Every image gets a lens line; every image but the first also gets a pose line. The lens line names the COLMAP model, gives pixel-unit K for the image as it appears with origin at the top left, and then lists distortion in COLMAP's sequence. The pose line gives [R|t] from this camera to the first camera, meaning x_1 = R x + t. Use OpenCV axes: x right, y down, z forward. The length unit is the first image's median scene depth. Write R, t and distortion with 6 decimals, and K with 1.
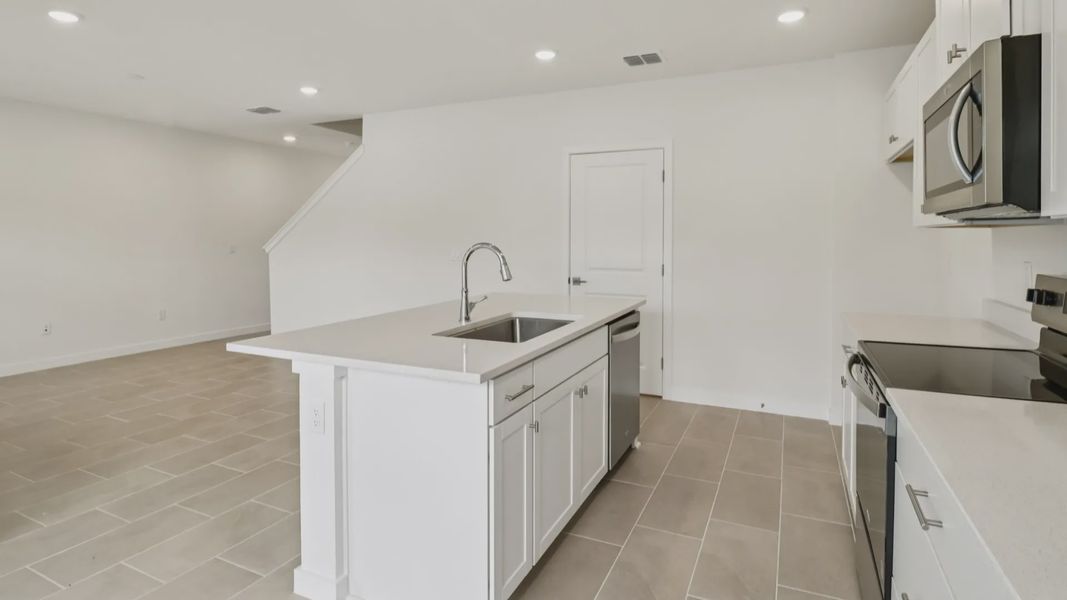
lens RADIAL K [[541.8, 0, 536.2], [0, 541.8, 247.9], [0, 0, 1]] dist [0.000085, -0.000713]
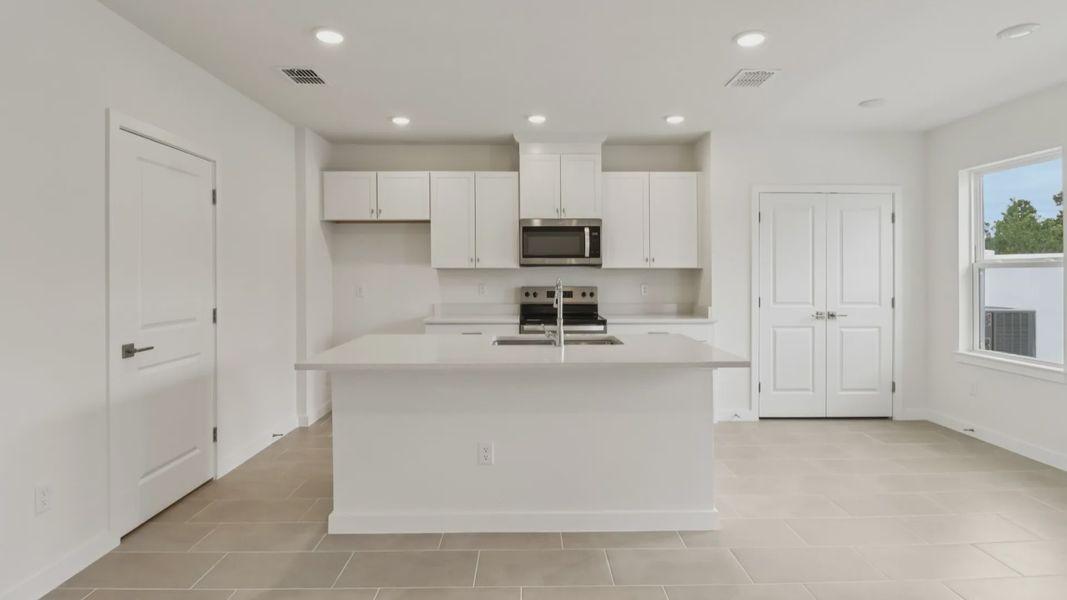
lens RADIAL K [[532.8, 0, 535.4], [0, 532.8, 274.5], [0, 0, 1]] dist [-0.003694, -0.001722]
pose [[-0.445773, 0.000318, 0.895146, -0.666488], [0.019390, 0.999769, 0.009300, -0.017390], [-0.894936, 0.021503, -0.445676, 0.925646]]
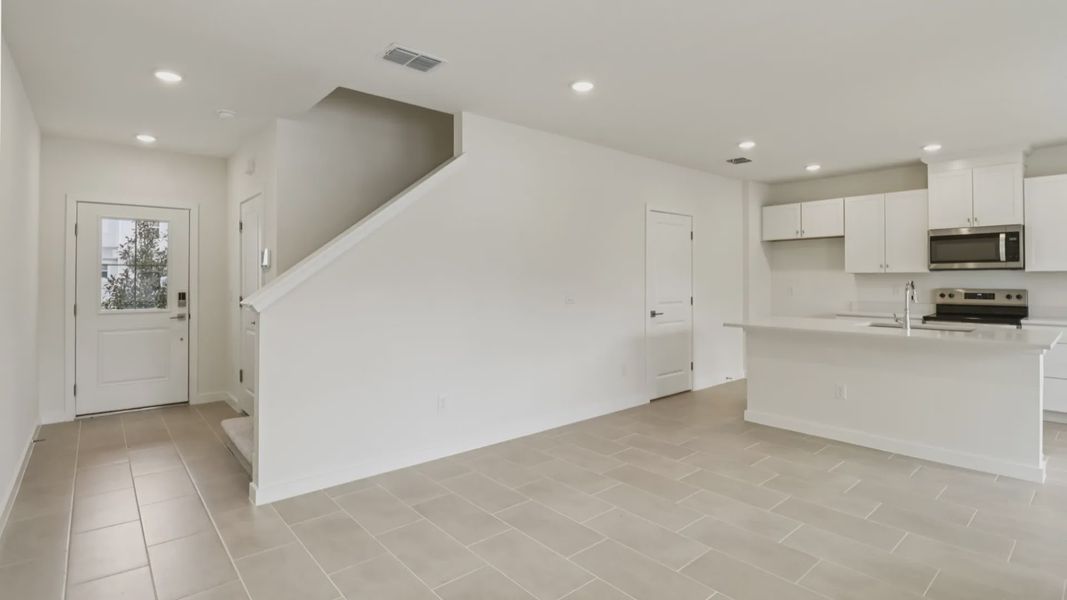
lens RADIAL K [[509.4, 0, 535.0], [0, 509.4, 282.3], [0, 0, 1]] dist [0.005030, -0.015618]
pose [[0.400897, -0.004919, 0.916110, -1.166158], [0.021436, 0.999762, -0.004013, -0.012104], [-0.915872, 0.021247, 0.400908, 0.838606]]
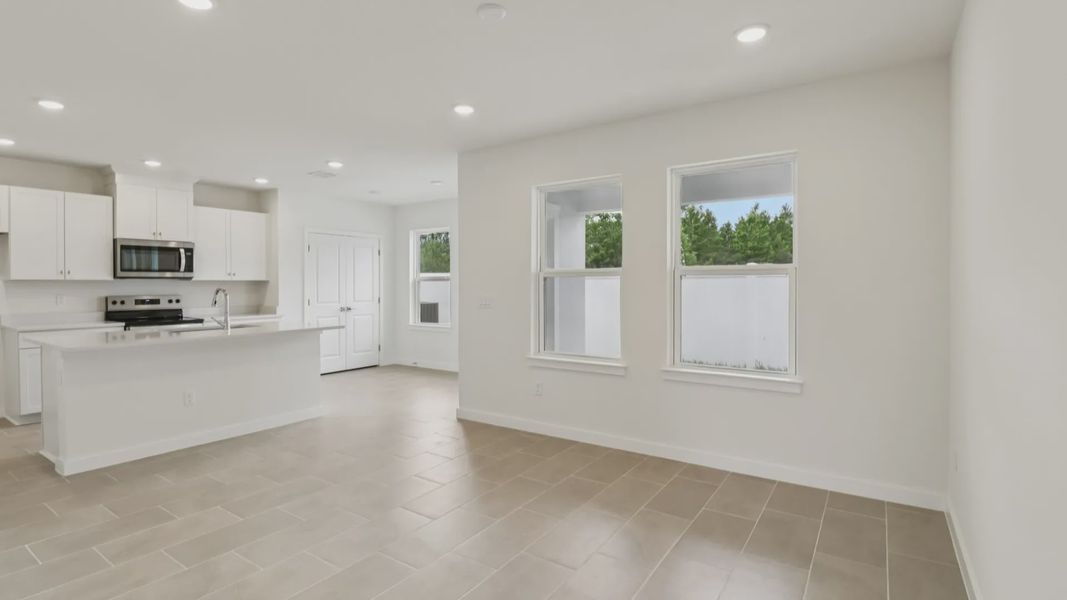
lens RADIAL K [[509.4, 0, 535.0], [0, 509.4, 282.3], [0, 0, 1]] dist [0.005030, -0.015618]
pose [[-0.988859, 0.006524, 0.148710, -0.855228], [0.009098, 0.999820, 0.016634, -0.026487], [-0.148575, 0.017802, -0.988741, 1.534873]]
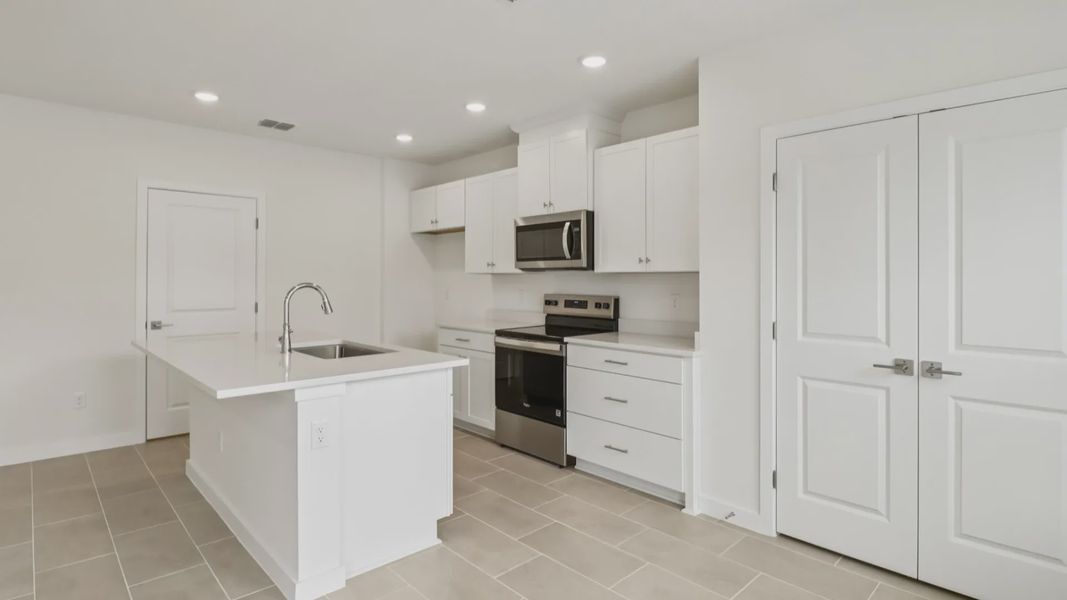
lens RADIAL K [[532.8, 0, 535.4], [0, 532.8, 274.5], [0, 0, 1]] dist [-0.003694, -0.001722]
pose [[0.359478, 0.010269, 0.933097, -0.580867], [0.014762, 0.999752, -0.016690, -0.000770], [-0.933037, 0.019774, 0.359238, 0.069327]]
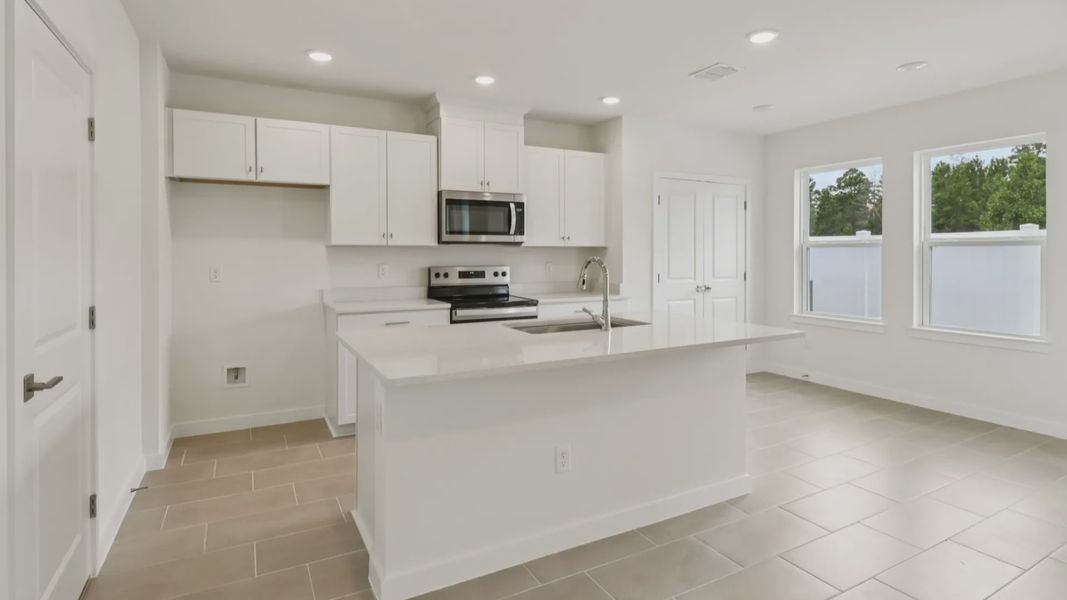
lens RADIAL K [[541.8, 0, 536.2], [0, 541.8, 247.9], [0, 0, 1]] dist [0.000085, -0.000713]
pose [[-0.809195, 0.006681, 0.587502, -0.384197], [0.013679, 0.999879, 0.007470, -0.021770], [-0.587381, 0.014080, -0.809188, 1.162453]]
